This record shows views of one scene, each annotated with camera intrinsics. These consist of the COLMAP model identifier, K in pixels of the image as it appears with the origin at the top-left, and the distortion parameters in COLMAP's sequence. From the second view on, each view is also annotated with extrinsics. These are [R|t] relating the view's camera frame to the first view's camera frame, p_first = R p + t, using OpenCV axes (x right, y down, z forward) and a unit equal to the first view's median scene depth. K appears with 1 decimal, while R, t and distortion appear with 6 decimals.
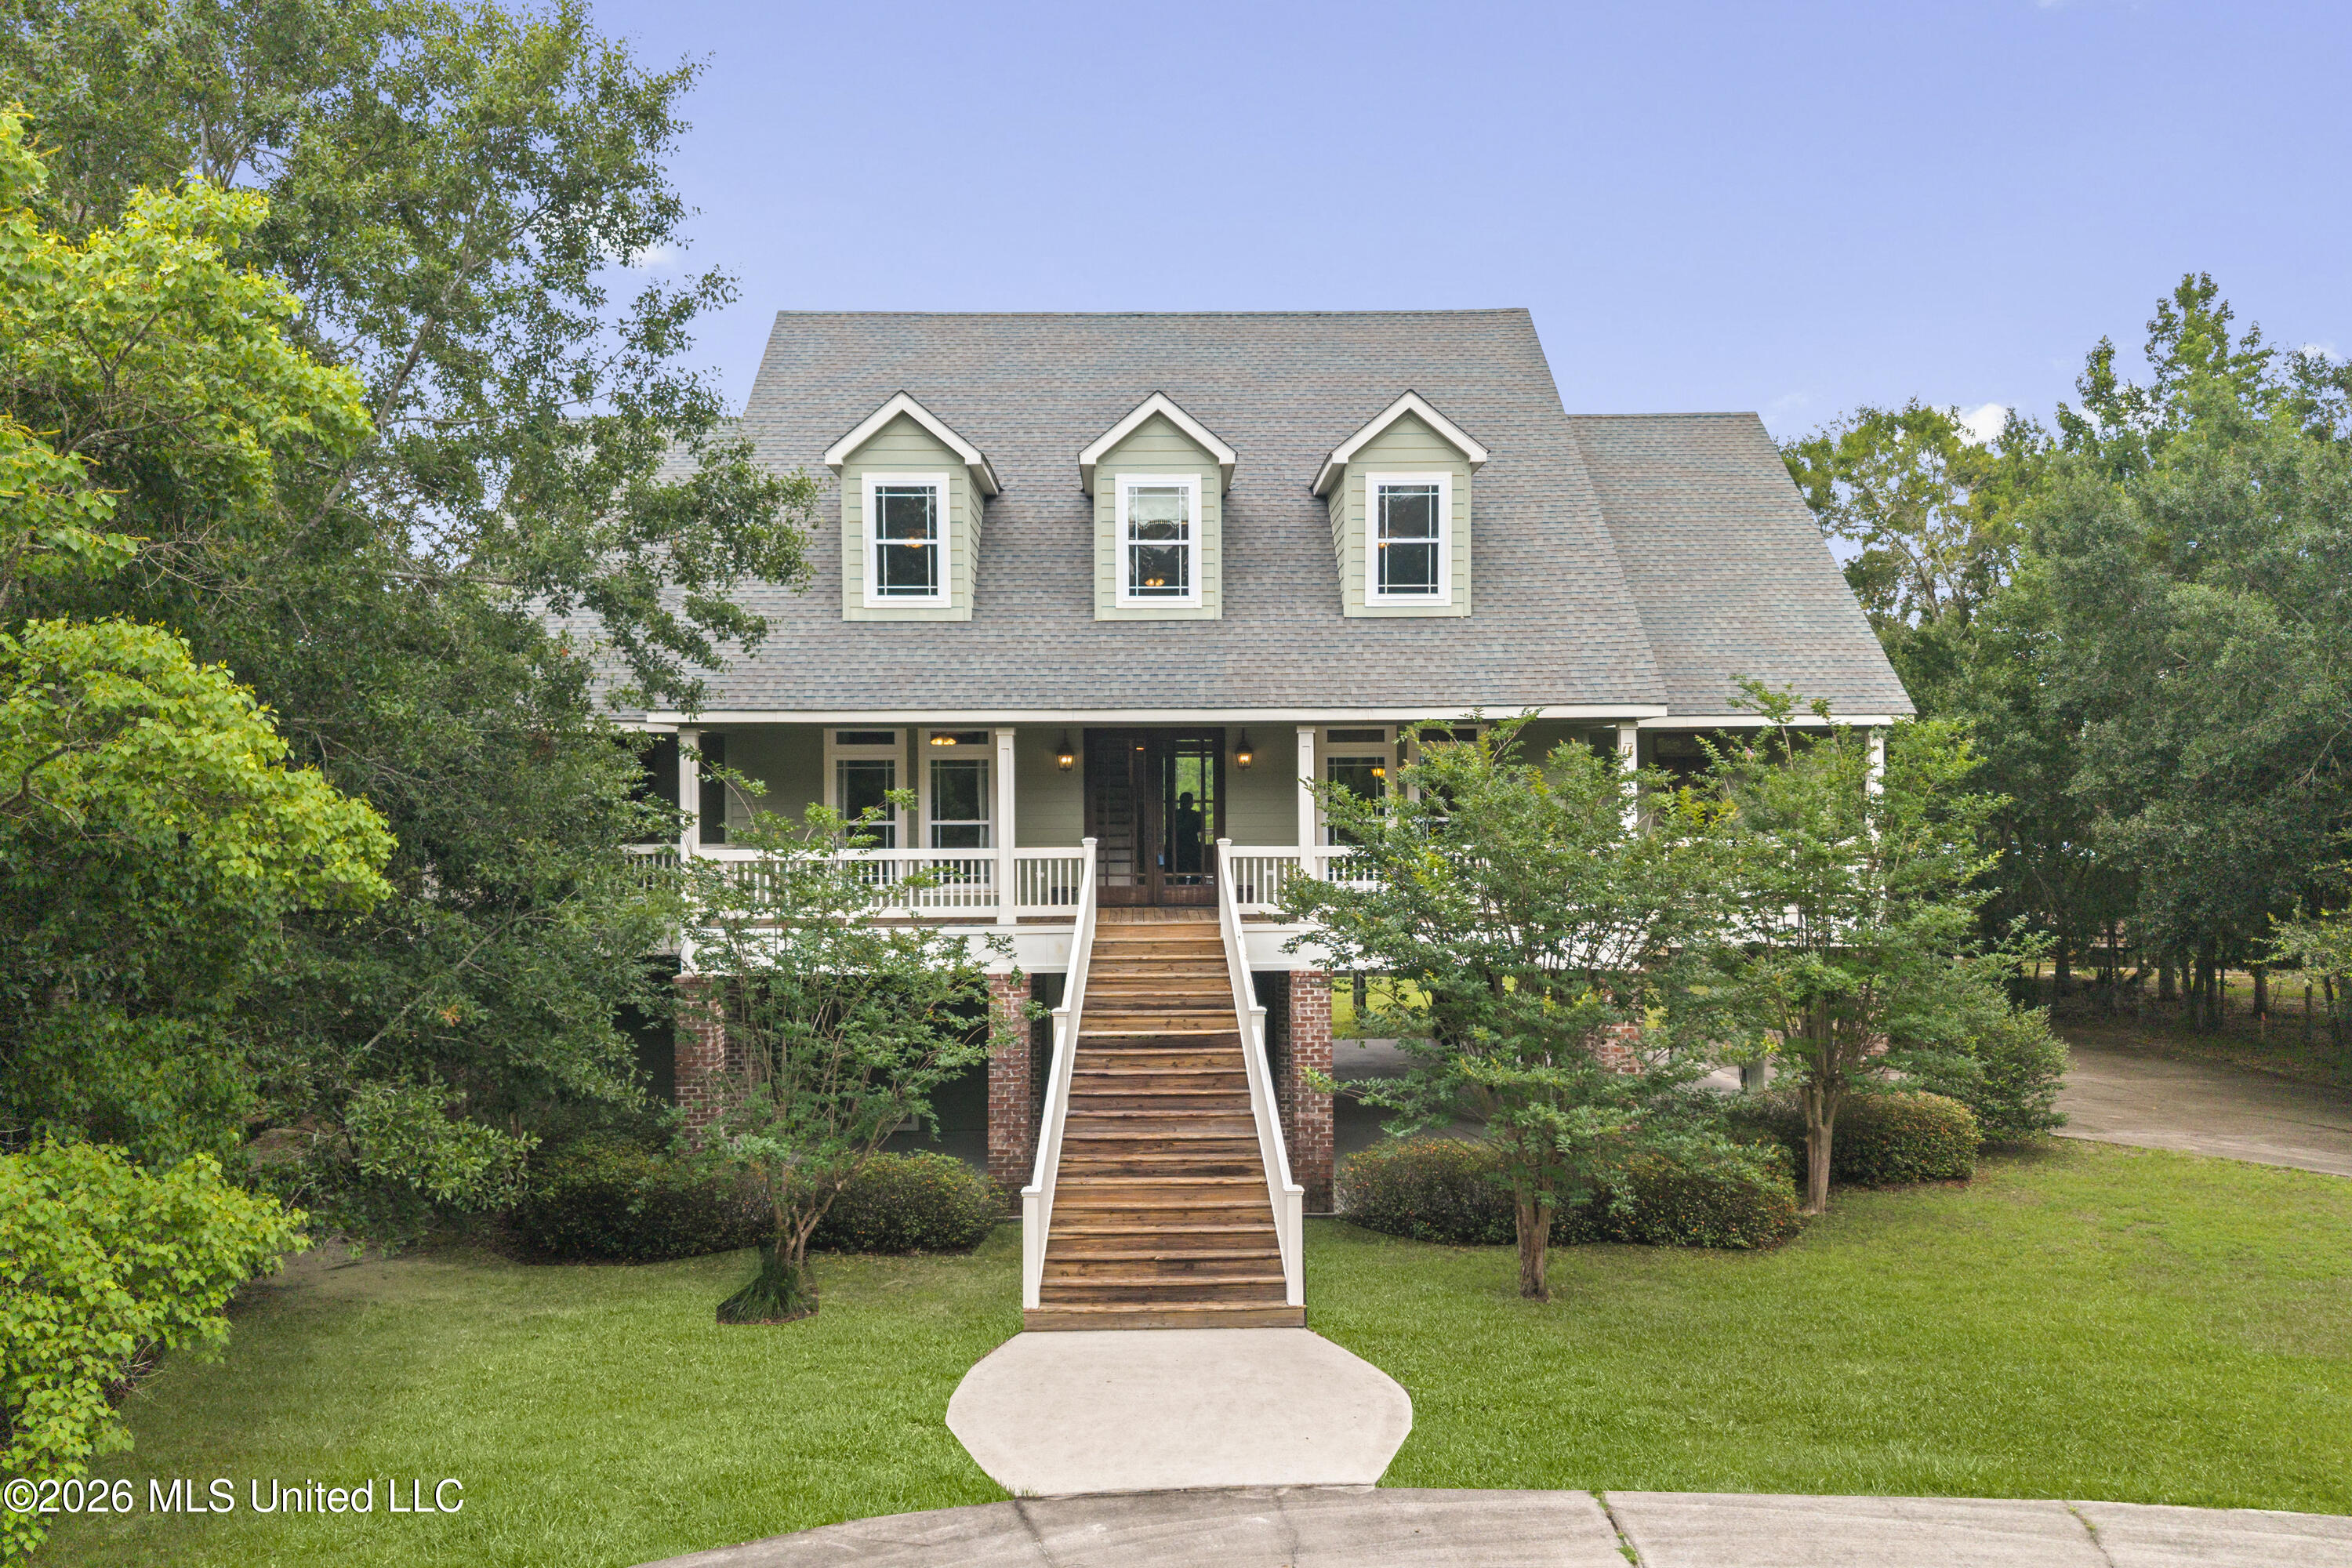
lens RADIAL K [[1870.8, 0, 1176.0], [0, 1870.8, 784.0], [0, 0, 1]] dist [0.085130, -0.141241]
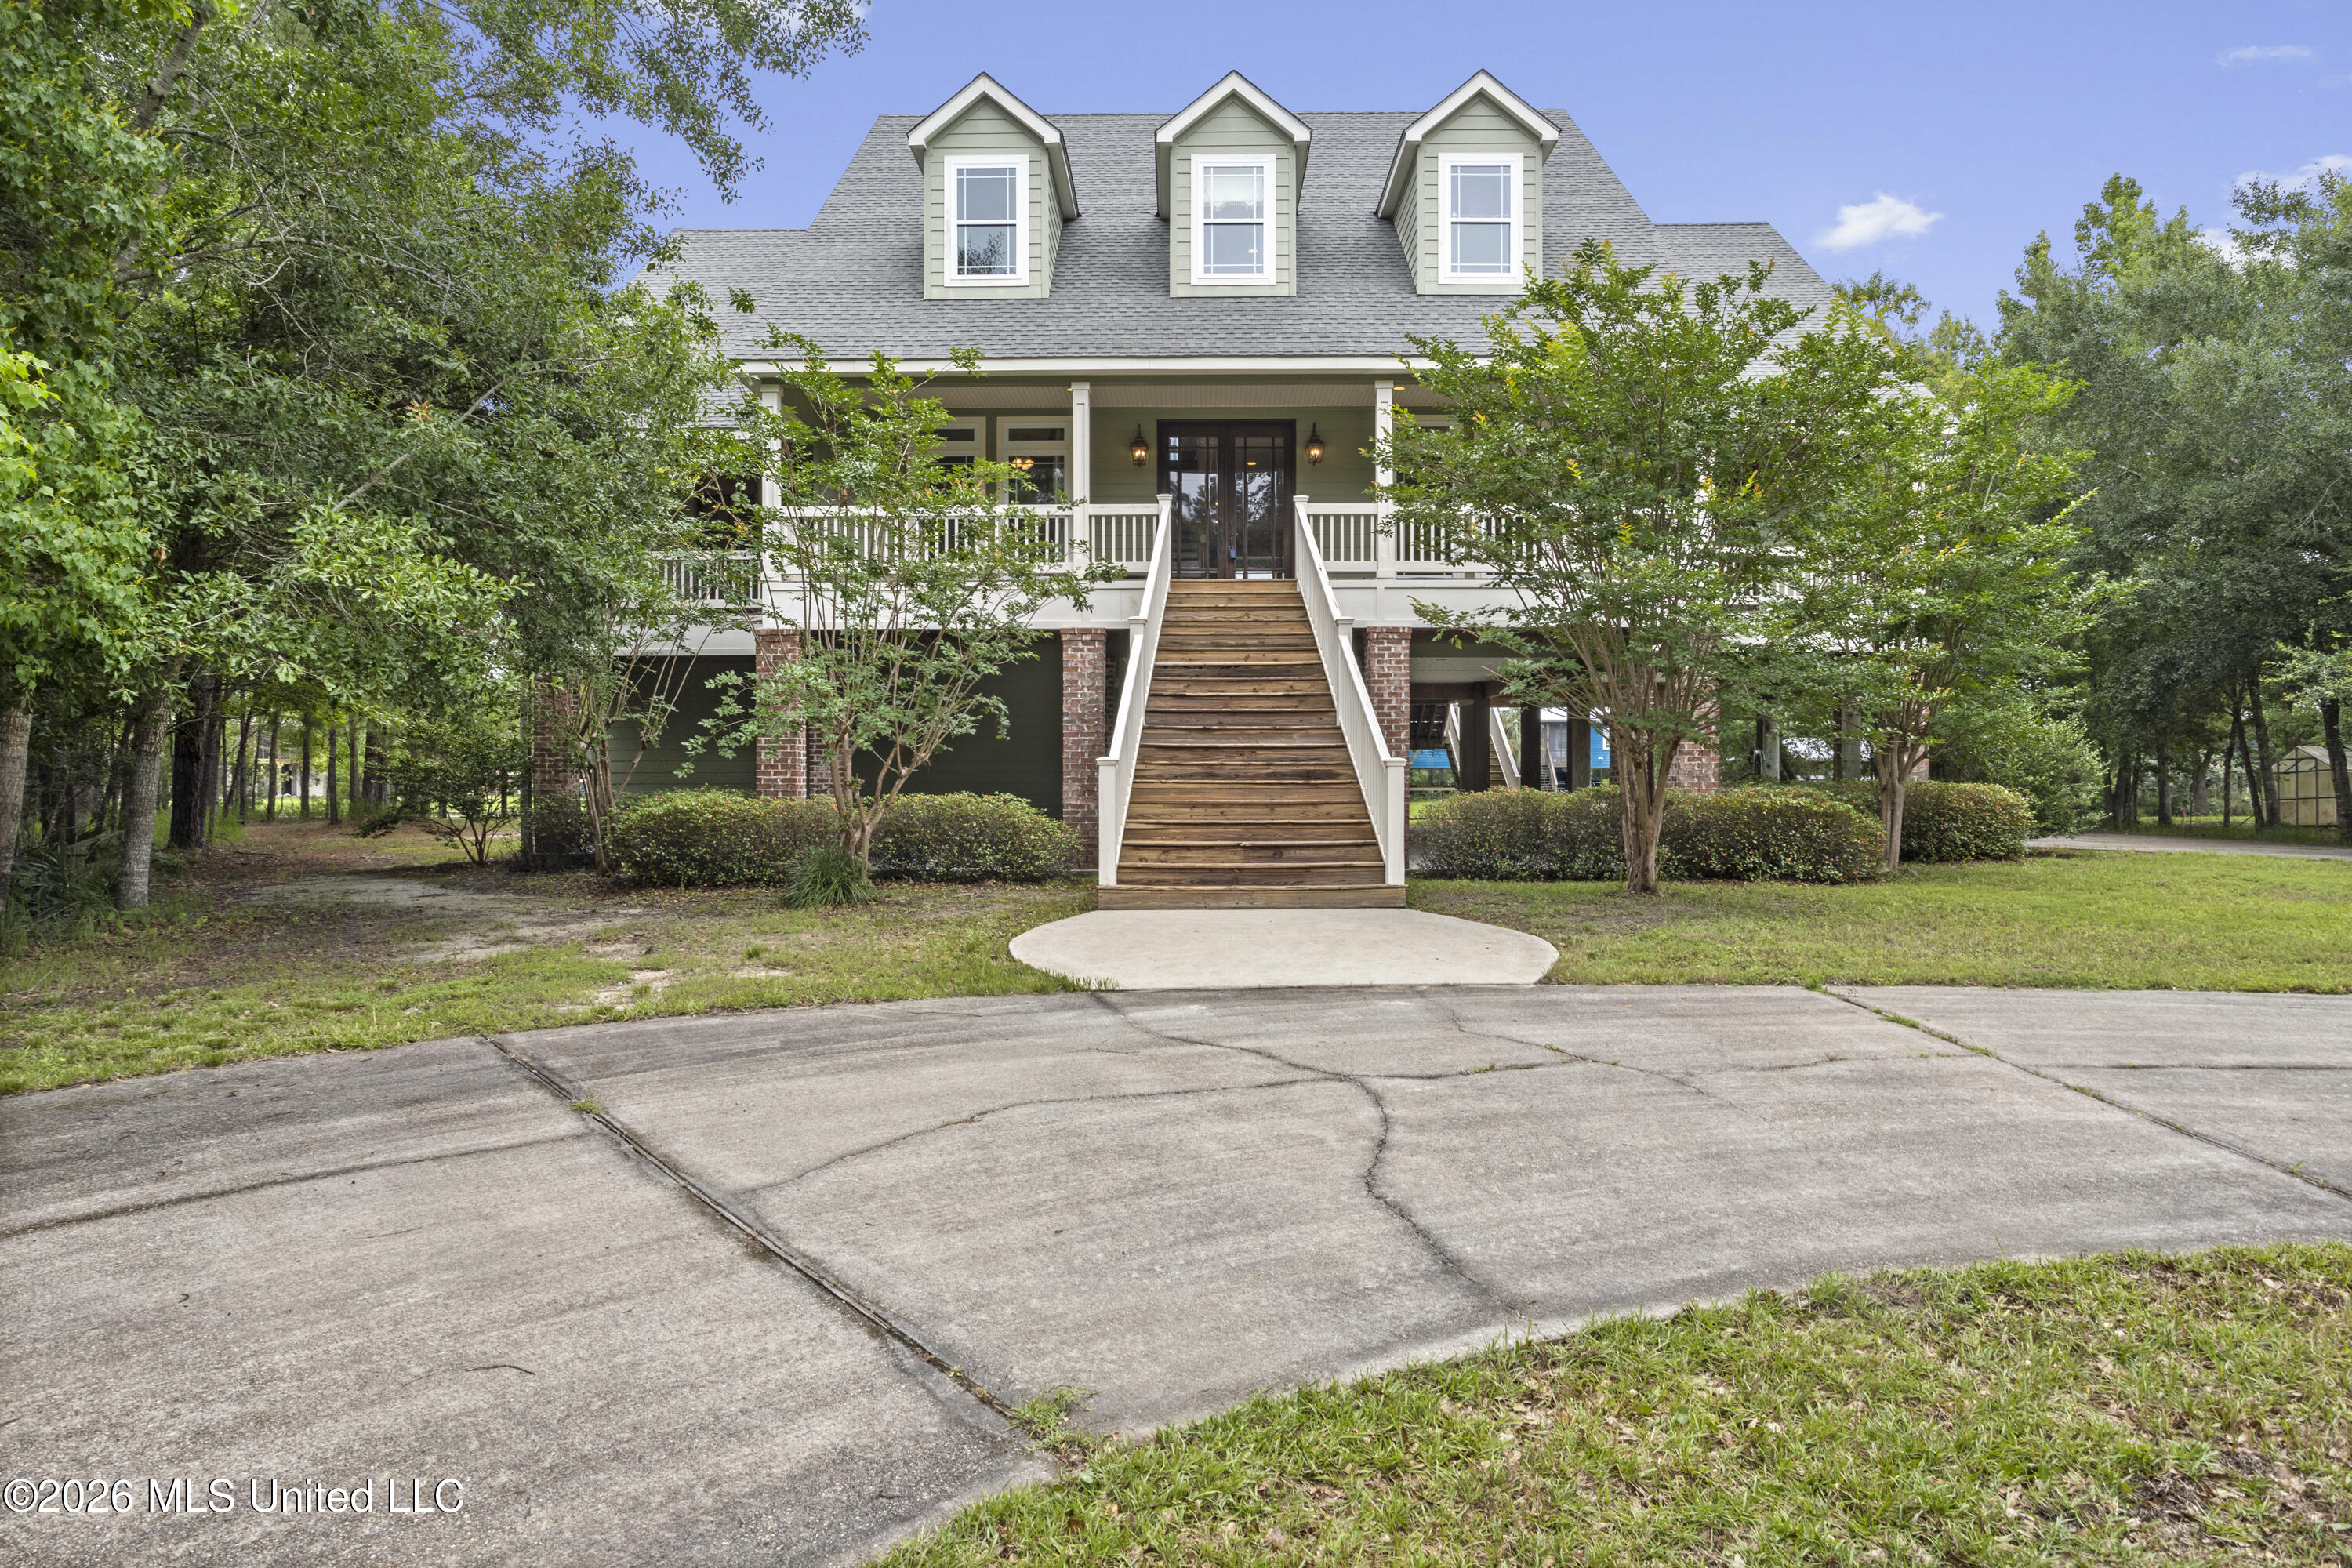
lens RADIAL K [[1436.9, 0, 1161.6], [0, 1436.9, 789.0], [0, 0, 1]] dist [-0.052532, 0.025685]
pose [[0.999441, 0.006202, -0.032846, -0.021134], [-0.005883, 0.999935, 0.009816, 0.171643], [0.032905, -0.009618, 0.999412, 0.227701]]
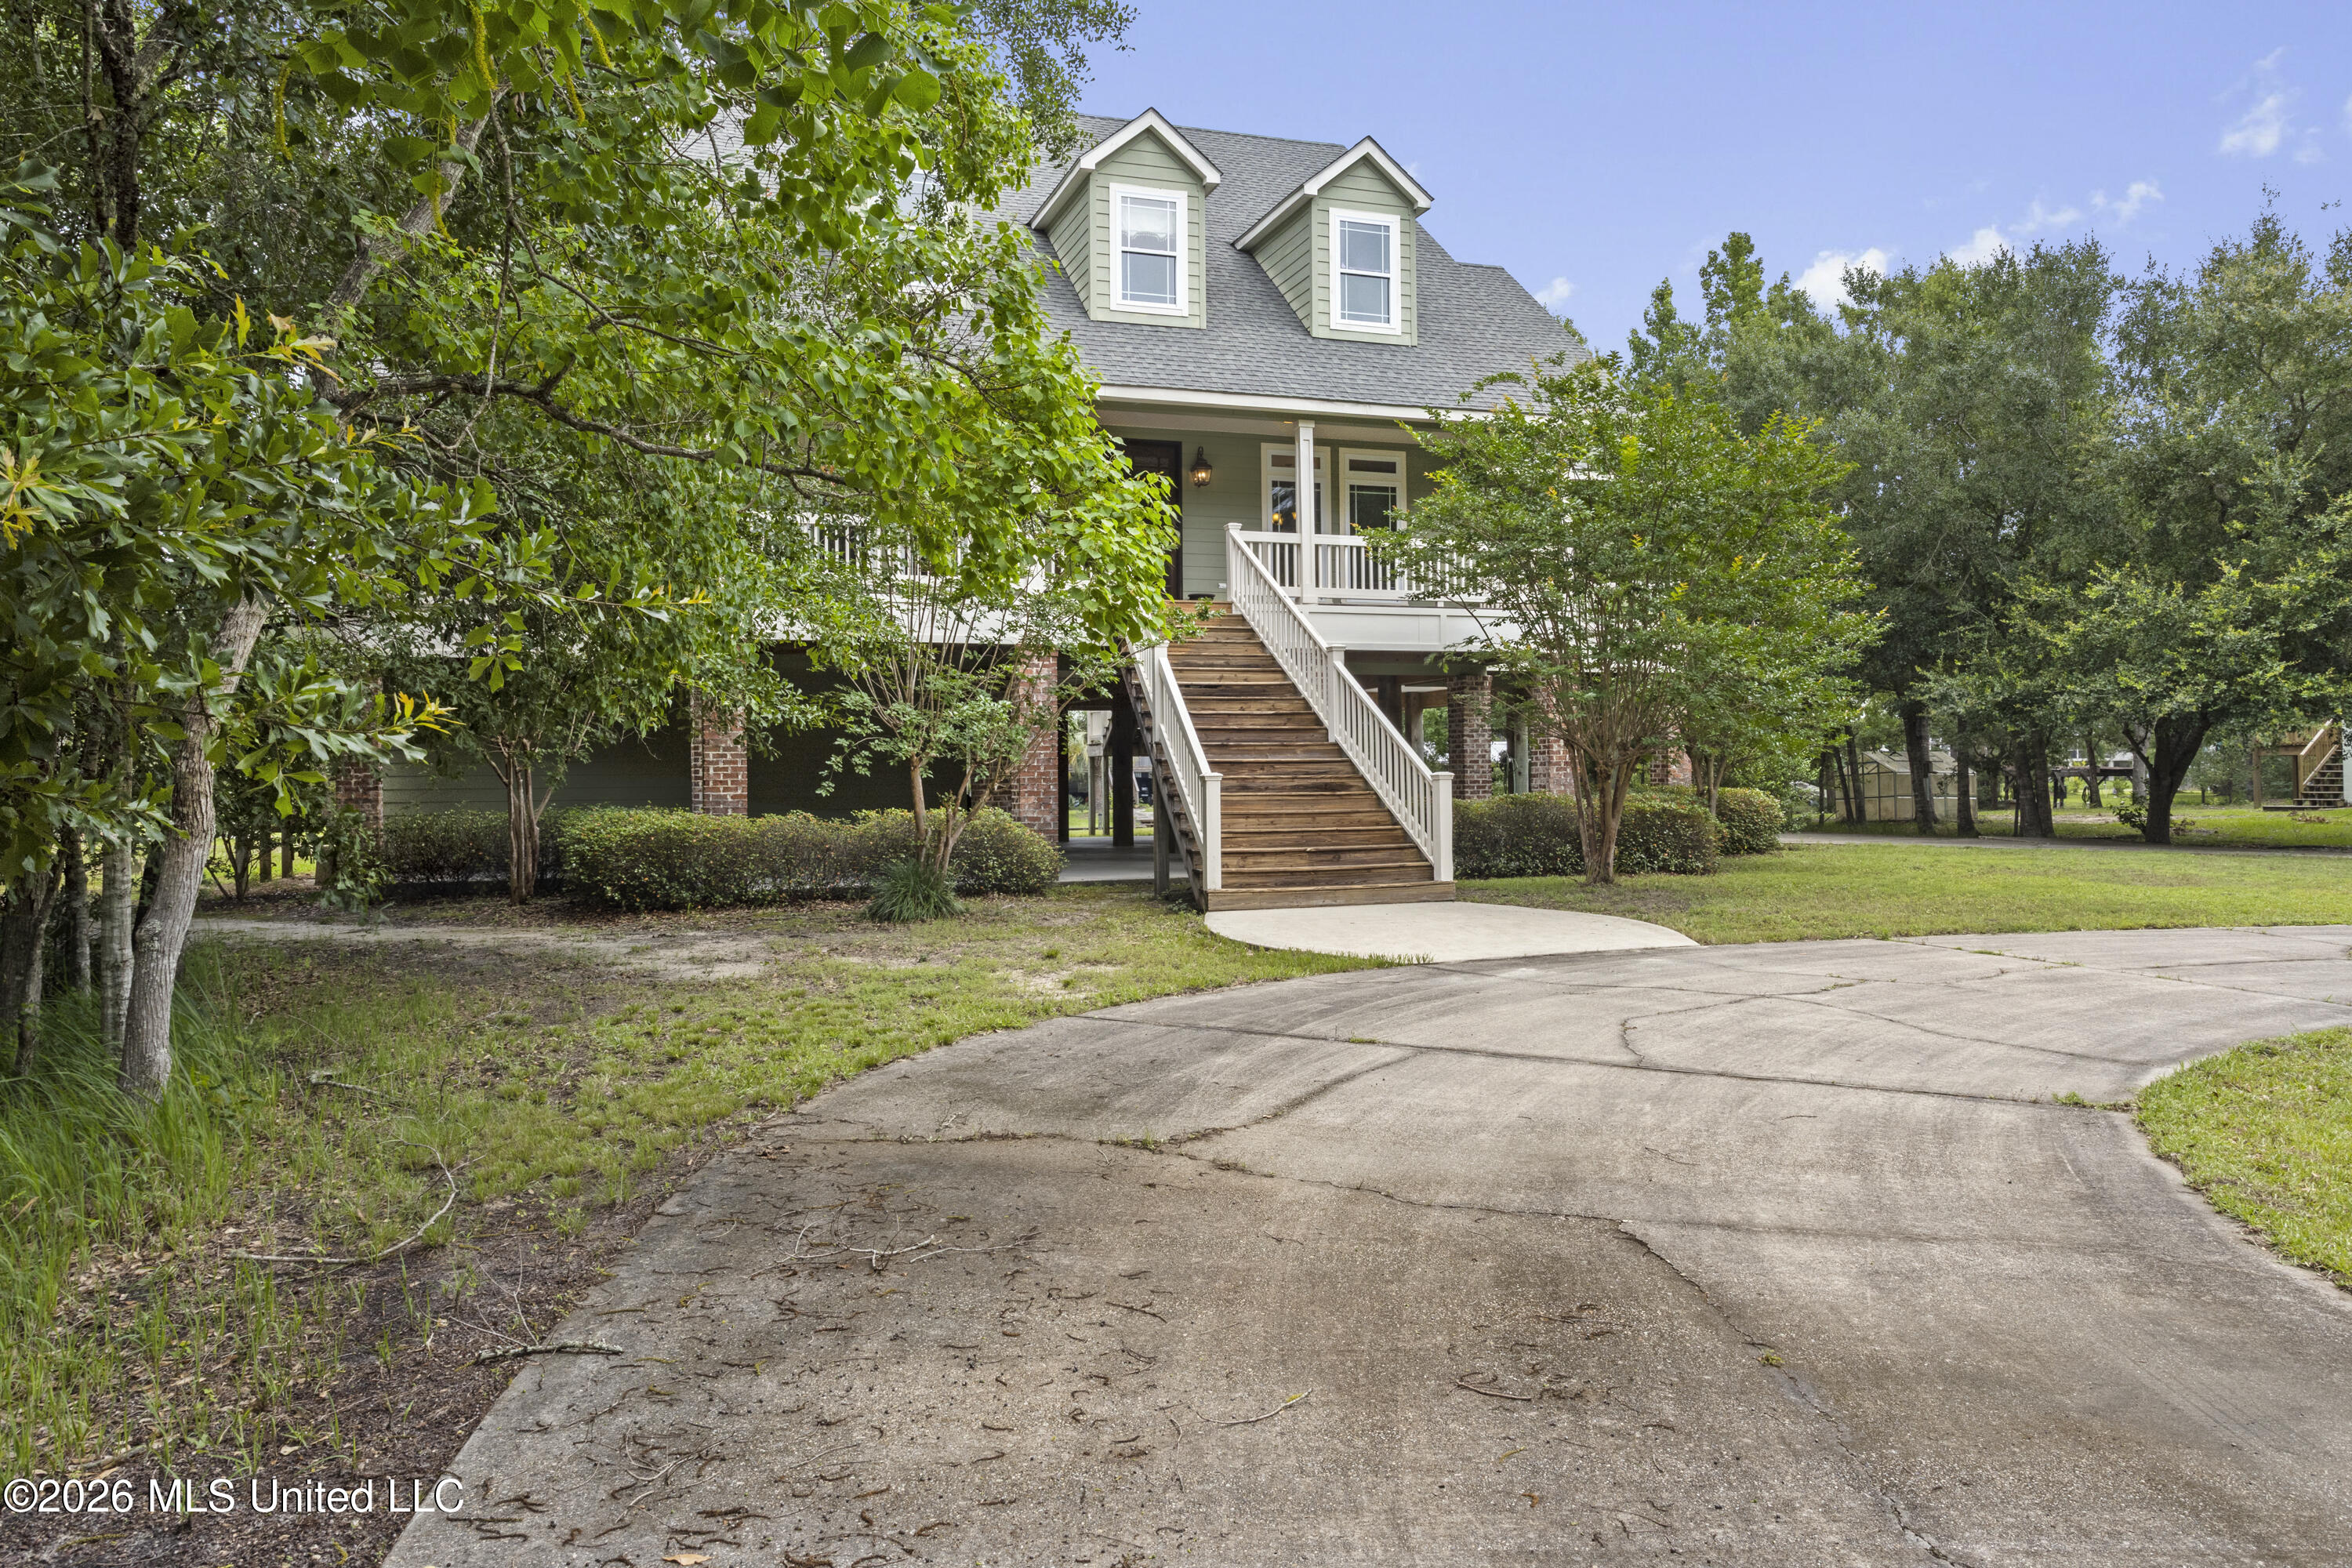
lens RADIAL K [[1674.5, 0, 1162.1], [0, 1674.5, 771.0], [0, 0, 1]] dist [-0.037067, -0.000408]
pose [[0.950378, -0.000505, 0.311098, -0.294750], [0.002773, 0.999973, -0.006848, 0.168966], [-0.311086, 0.007371, 0.950353, 0.113896]]
